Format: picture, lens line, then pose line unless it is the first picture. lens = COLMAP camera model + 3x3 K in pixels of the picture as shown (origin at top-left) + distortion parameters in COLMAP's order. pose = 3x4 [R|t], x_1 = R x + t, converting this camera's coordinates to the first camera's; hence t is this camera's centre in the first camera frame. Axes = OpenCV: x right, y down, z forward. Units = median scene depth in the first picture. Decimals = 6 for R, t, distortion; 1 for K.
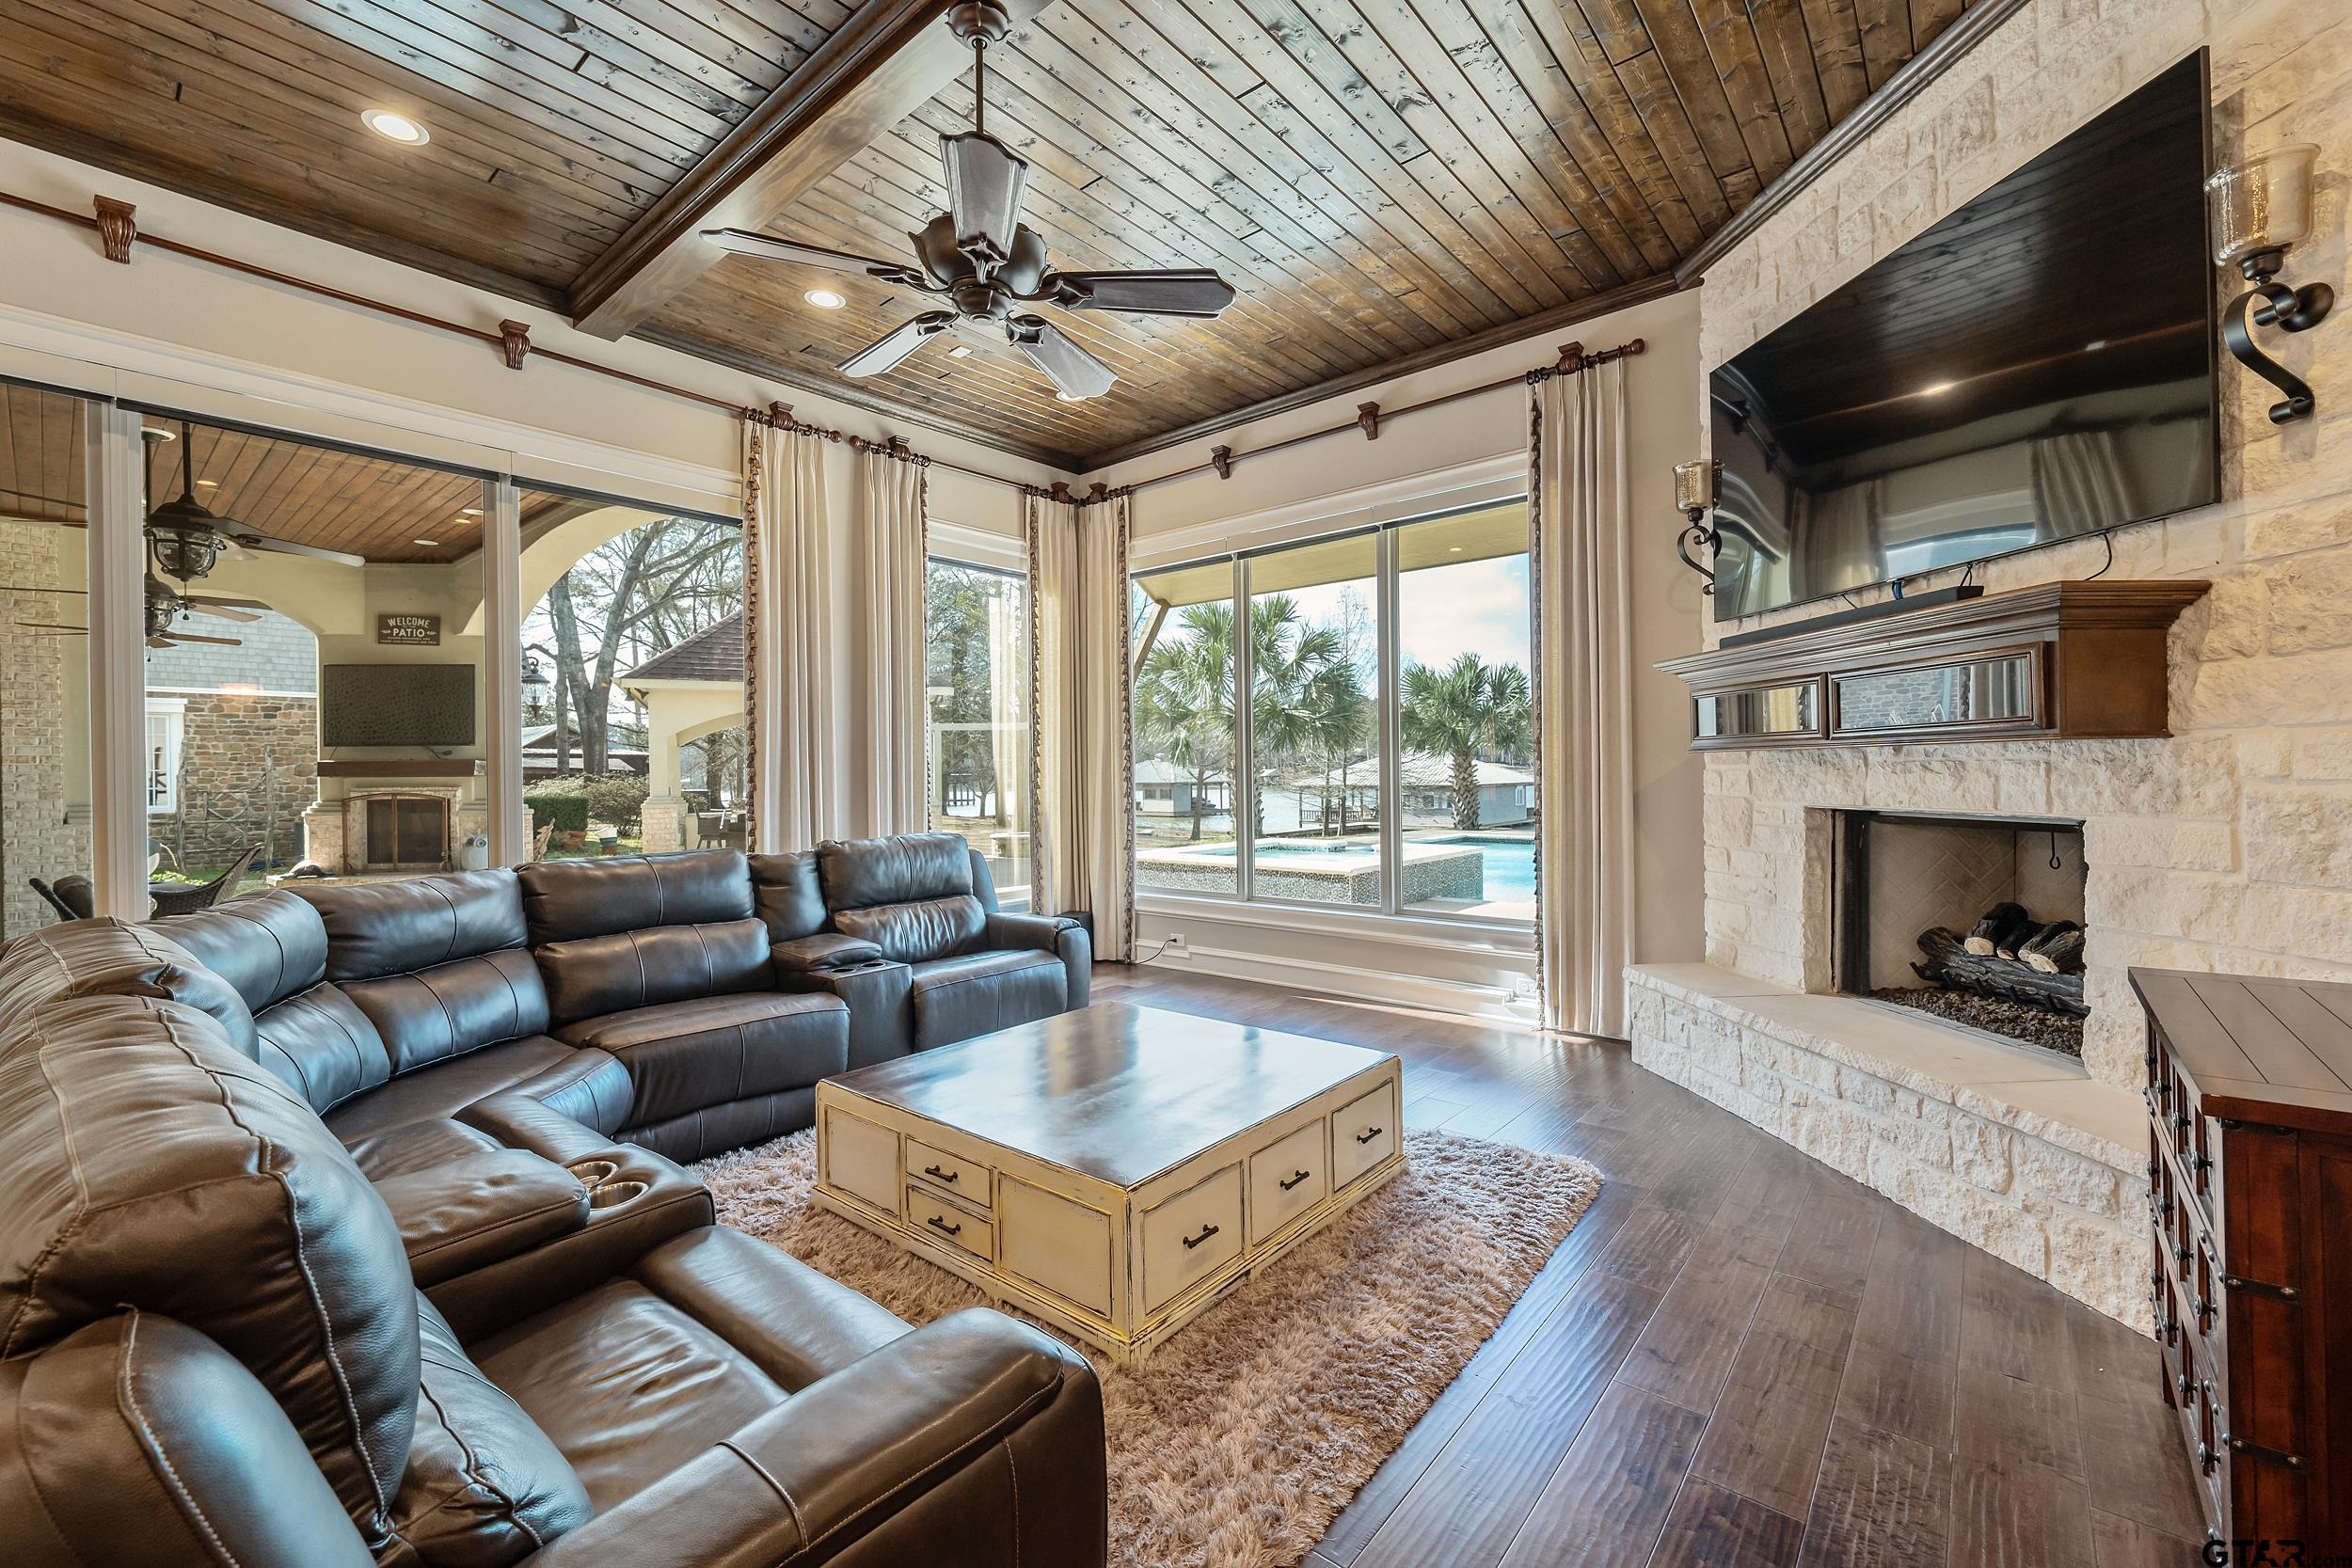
lens RADIAL K [[948.8, 0, 1171.2], [0, 948.8, 776.4], [0, 0, 1]] dist [-0.004615, 0.000320]
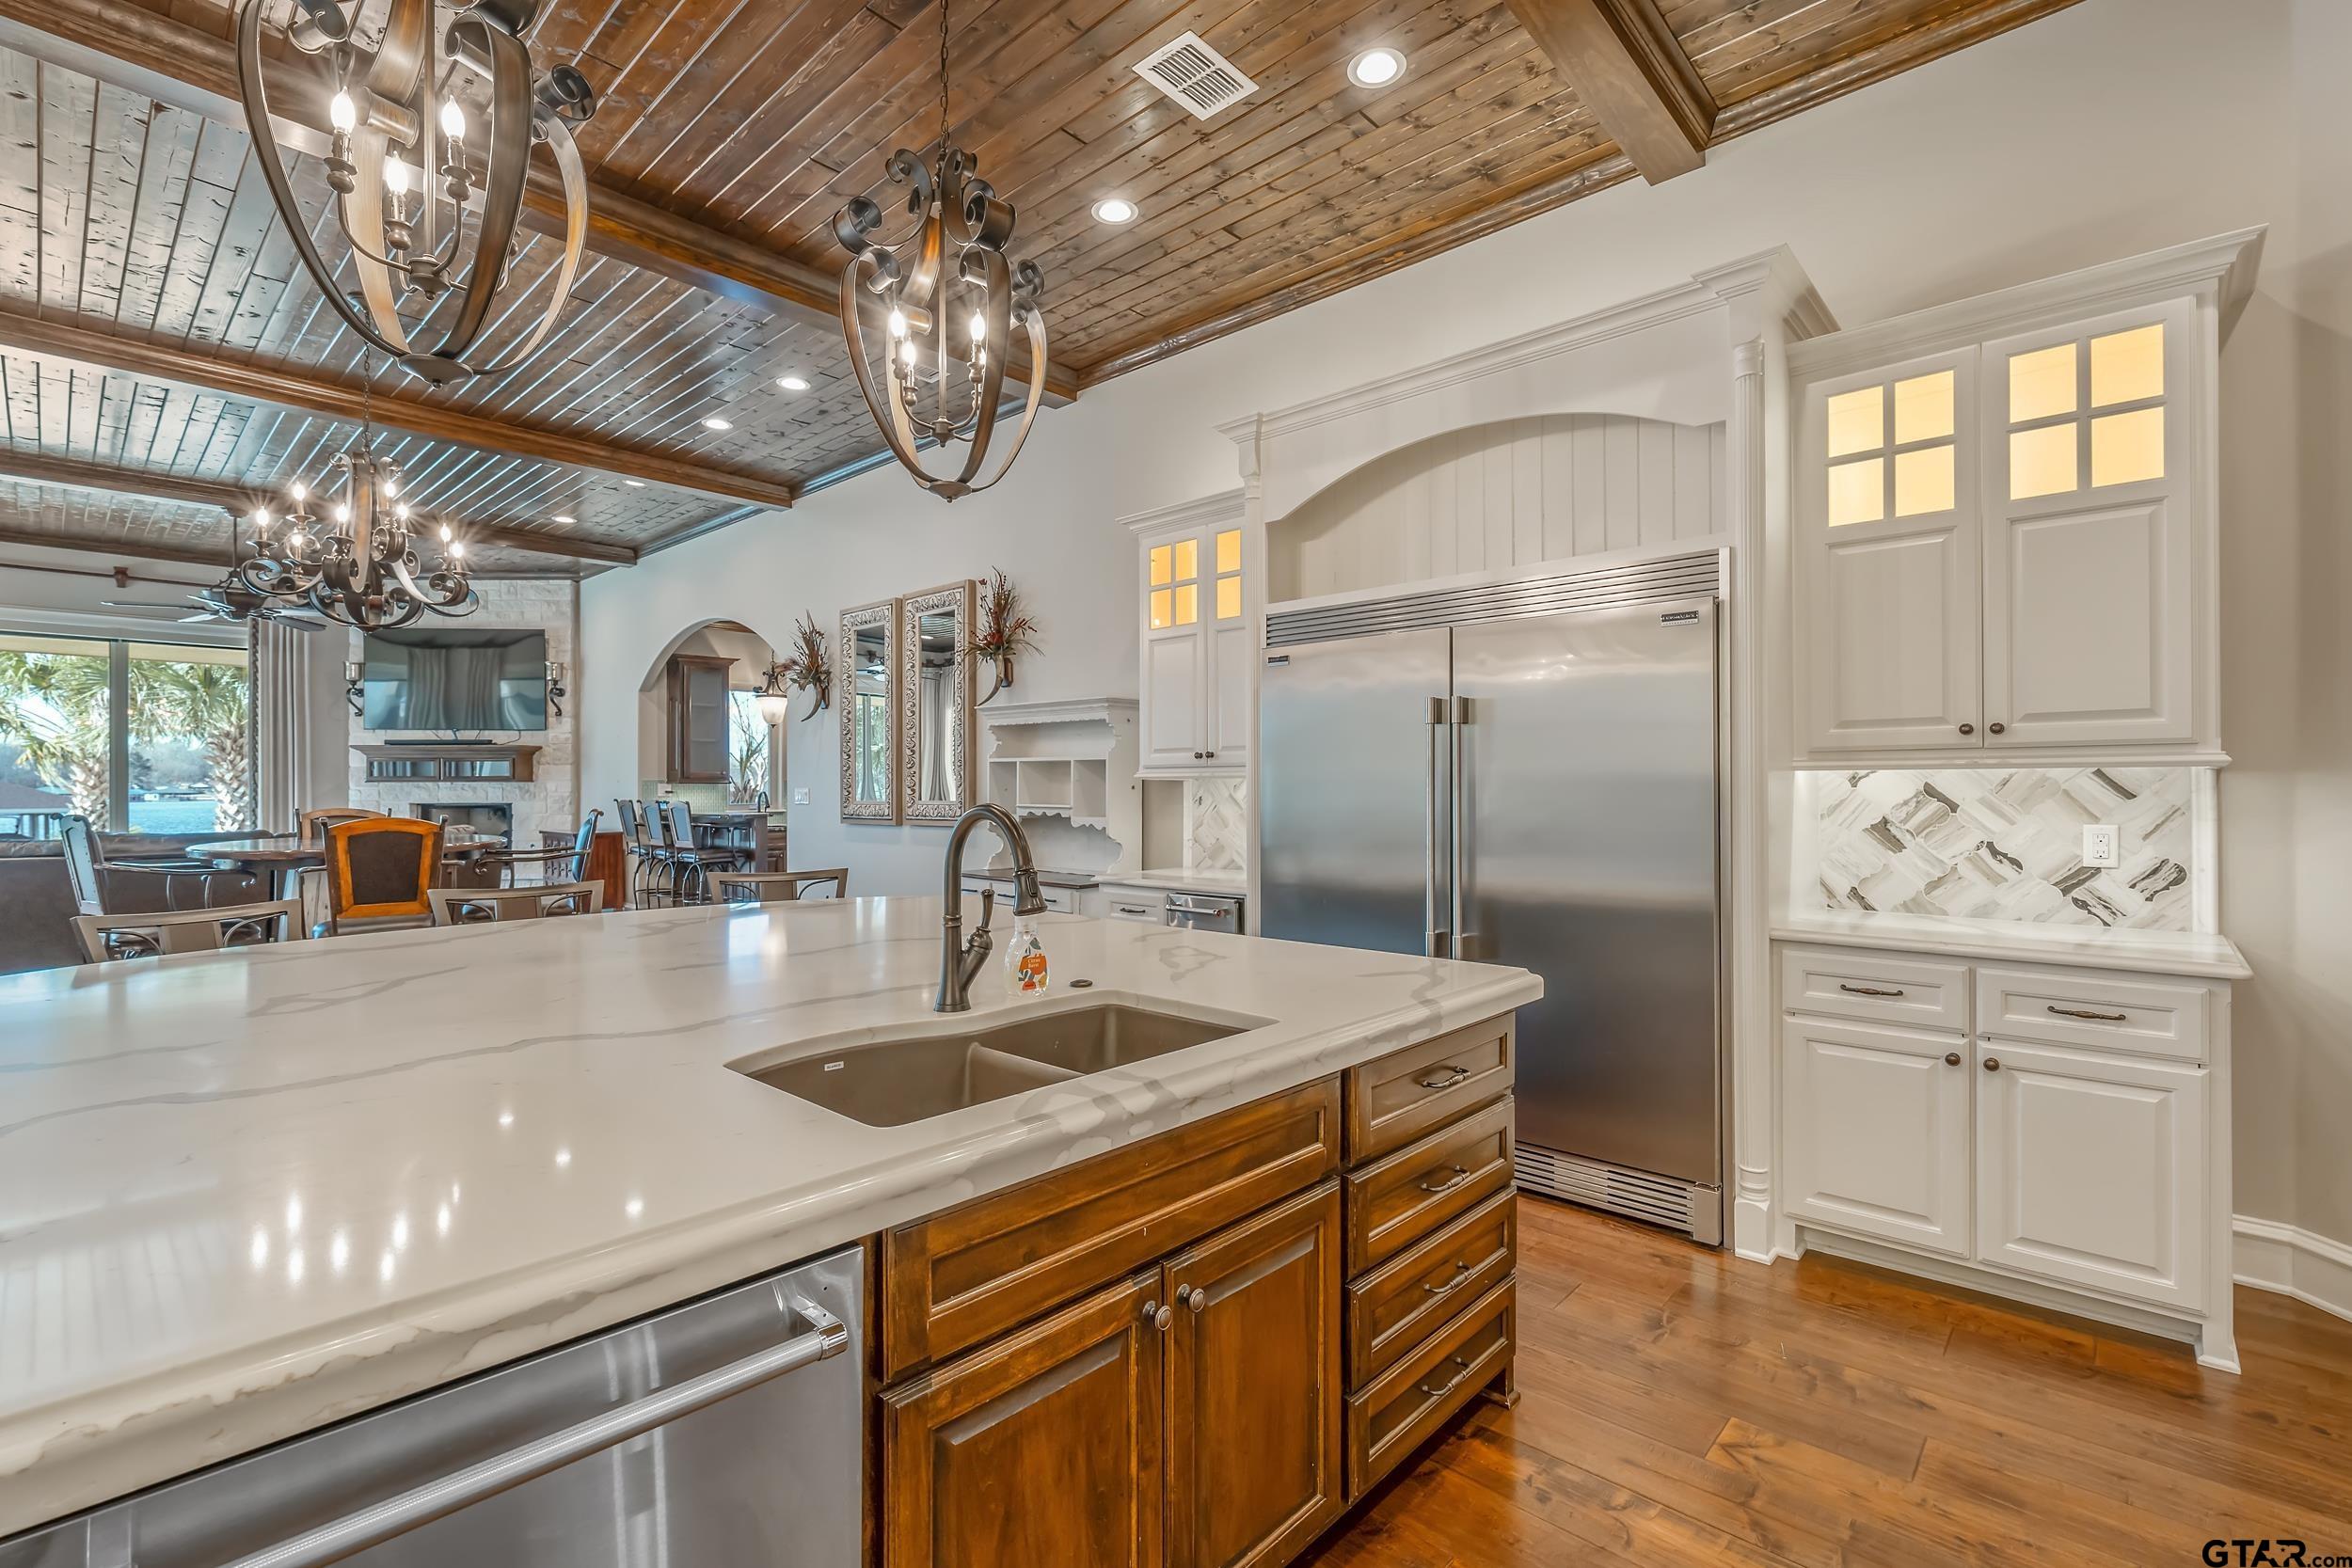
lens RADIAL K [[1074.6, 0, 1178.9], [0, 1074.6, 789.1], [0, 0, 1]] dist [0.000705, 0.000569]
pose [[0.027037, -0.003385, 0.999629, -3.637162], [0.005302, 0.999981, 0.003243, -0.010611], [-0.999620, 0.005213, 0.027054, -1.990241]]
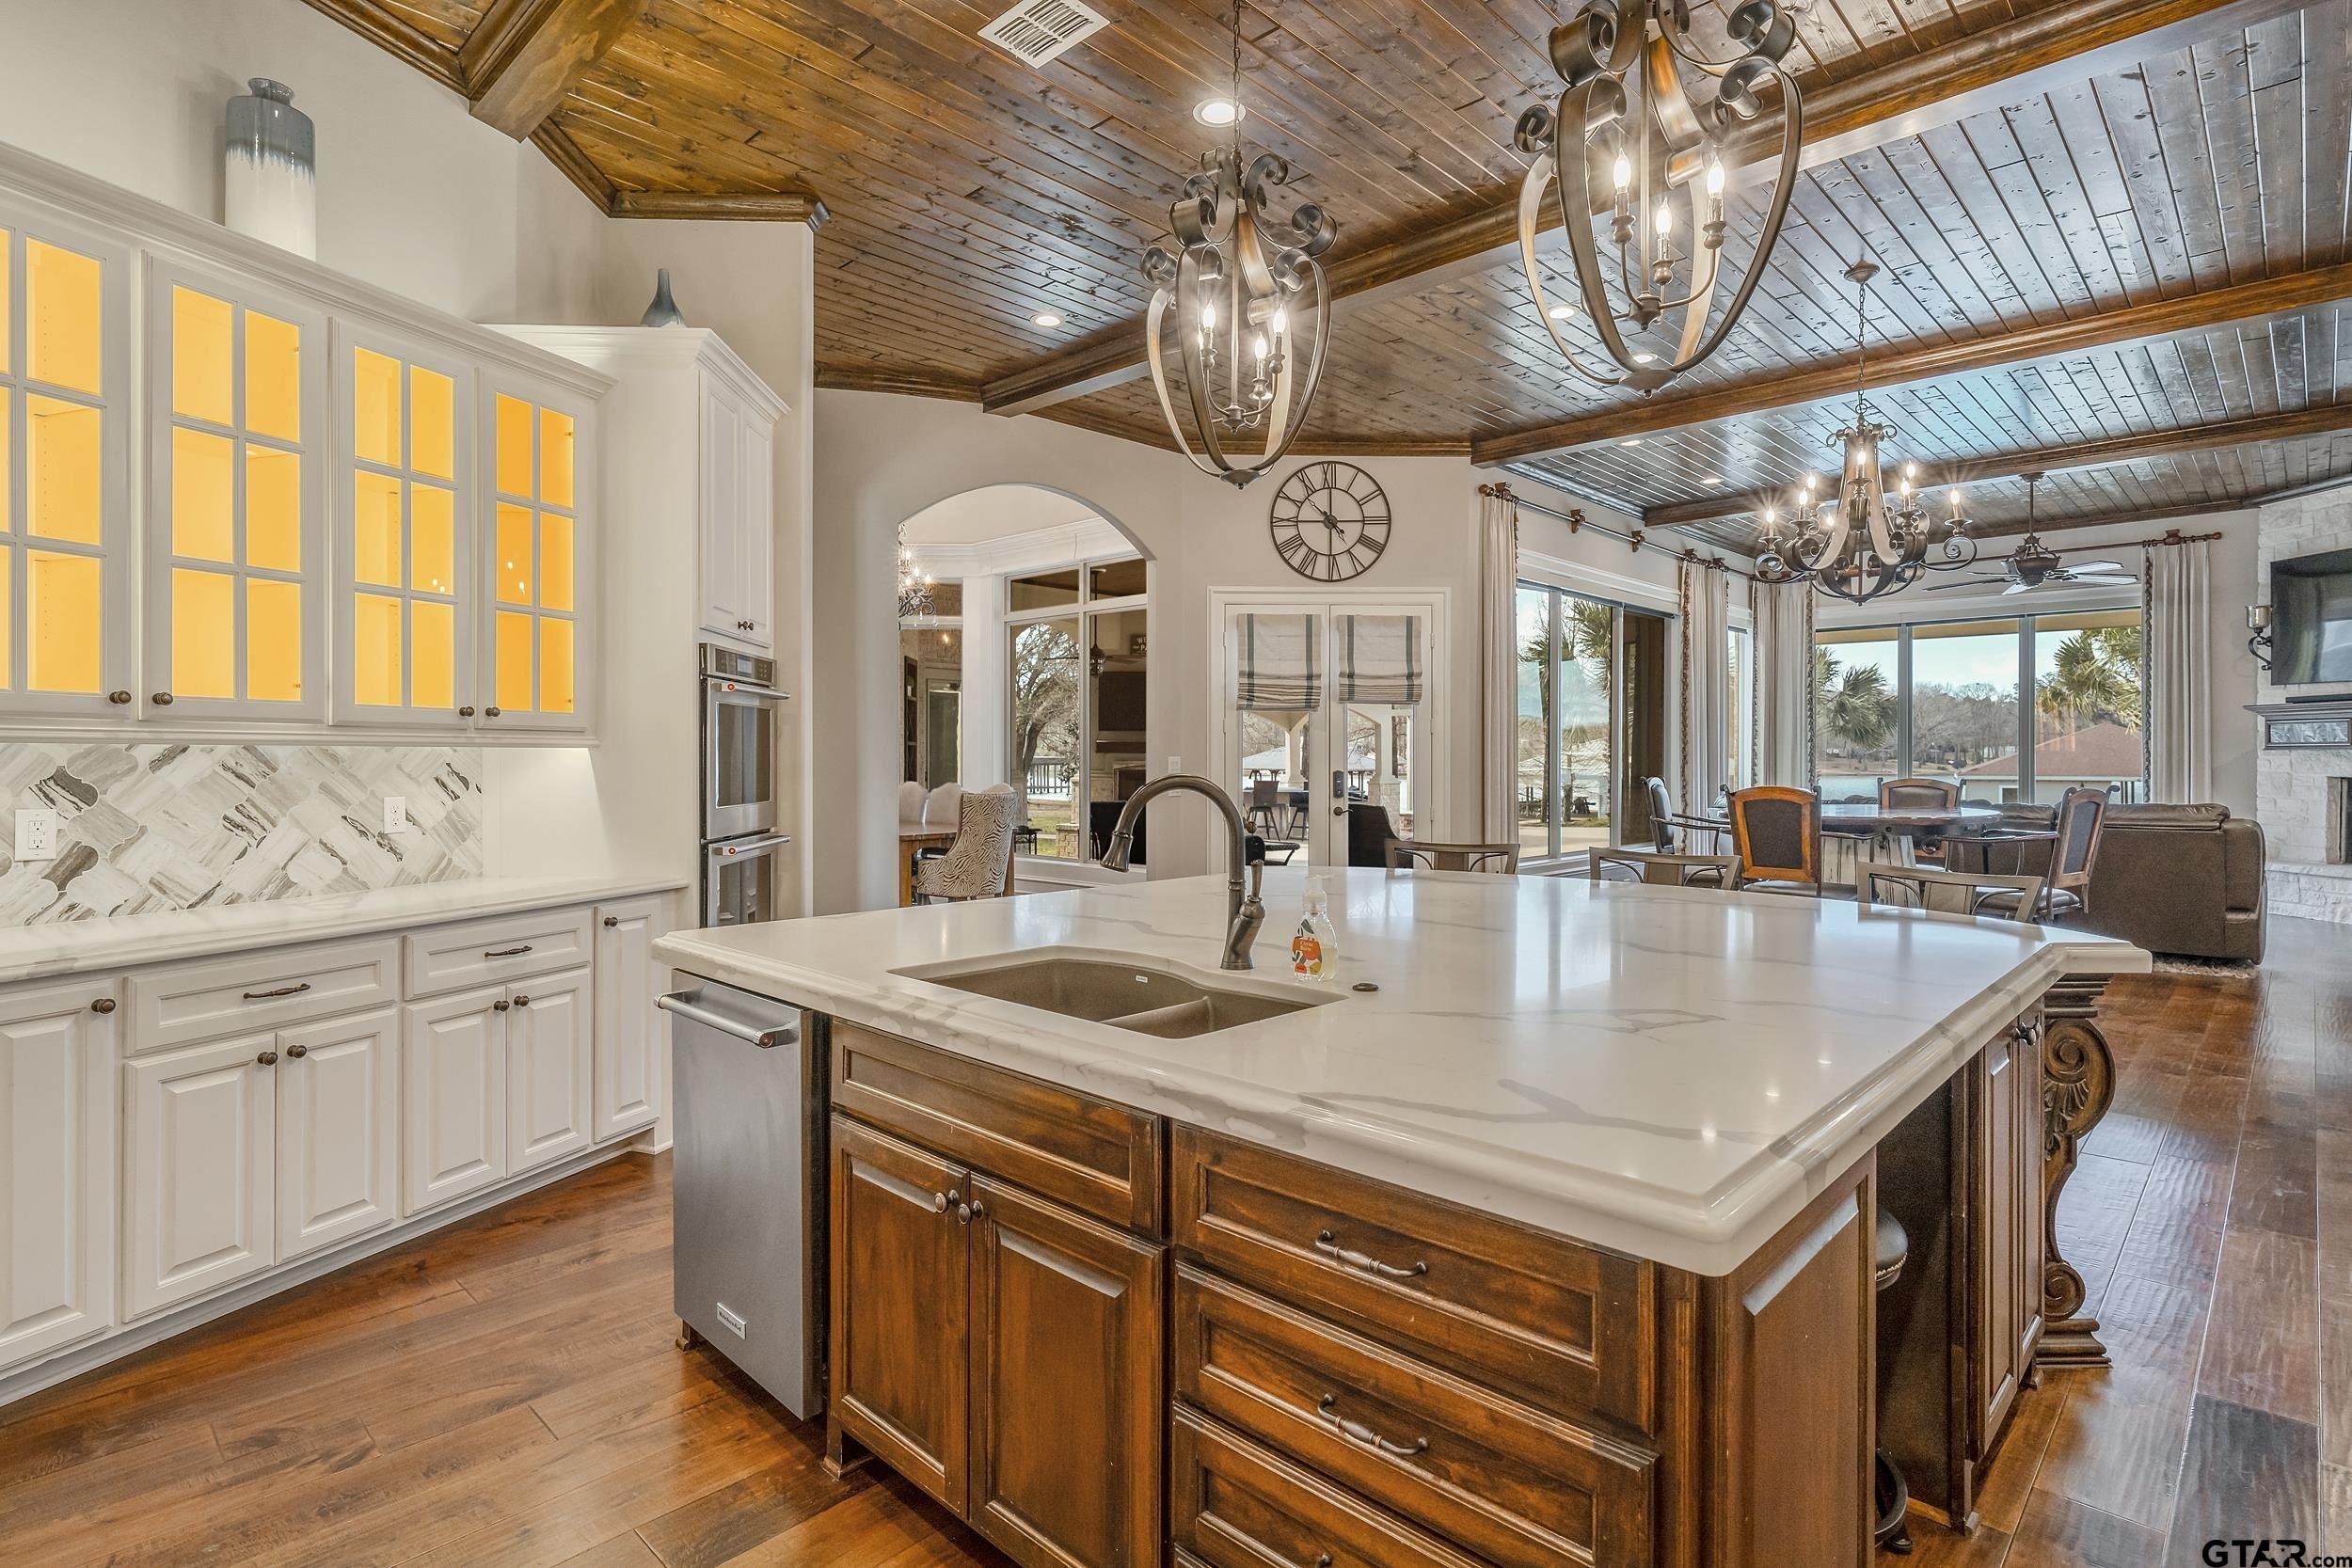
lens RADIAL K [[1176.6, 0, 1171.3], [0, 1176.6, 755.1], [0, 0, 1]] dist [0.005627, 0.000283]
pose [[0.998989, 0.007090, -0.044395, -2.823453], [-0.006864, 0.999963, 0.005240, -0.019241], [0.044430, -0.004930, 0.999000, -2.770489]]
